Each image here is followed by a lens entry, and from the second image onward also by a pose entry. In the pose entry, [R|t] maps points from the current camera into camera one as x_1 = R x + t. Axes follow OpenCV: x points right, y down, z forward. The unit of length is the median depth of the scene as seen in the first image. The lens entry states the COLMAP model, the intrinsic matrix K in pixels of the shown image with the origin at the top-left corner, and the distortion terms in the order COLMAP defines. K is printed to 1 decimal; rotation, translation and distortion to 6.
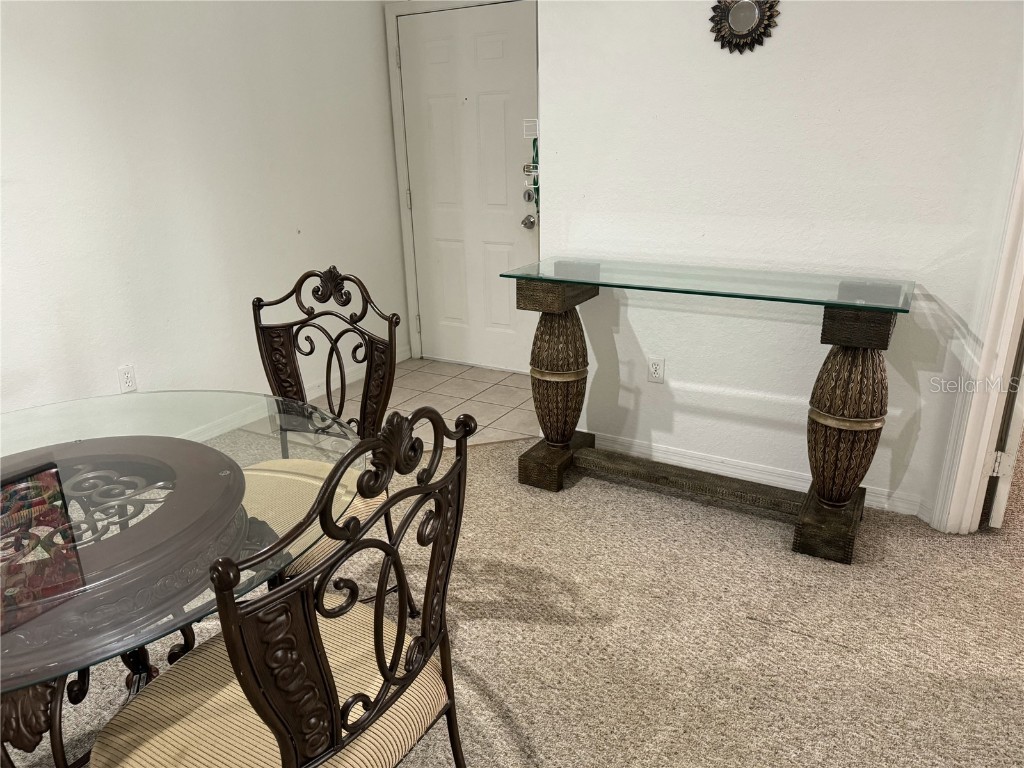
lens RADIAL K [[717.9, 0, 510.0], [0, 717.9, 390.8], [0, 0, 1]] dist [0.067218, -0.060375]
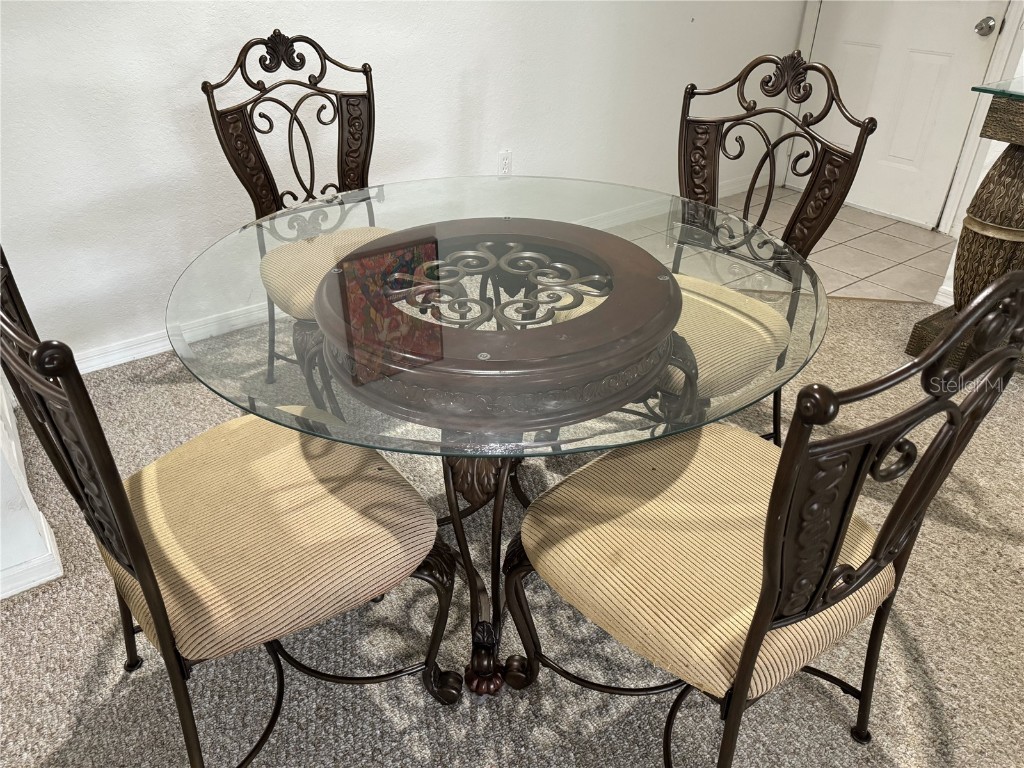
lens RADIAL K [[731.5, 0, 512.0], [0, 731.5, 384.0], [0, 0, 1]] dist [-0.002846, 0.003072]
pose [[0.910846, 0.235159, -0.339205, -0.164944], [-0.153997, 0.956101, 0.249312, 0.031251], [0.382942, -0.174849, 0.907074, 0.055231]]
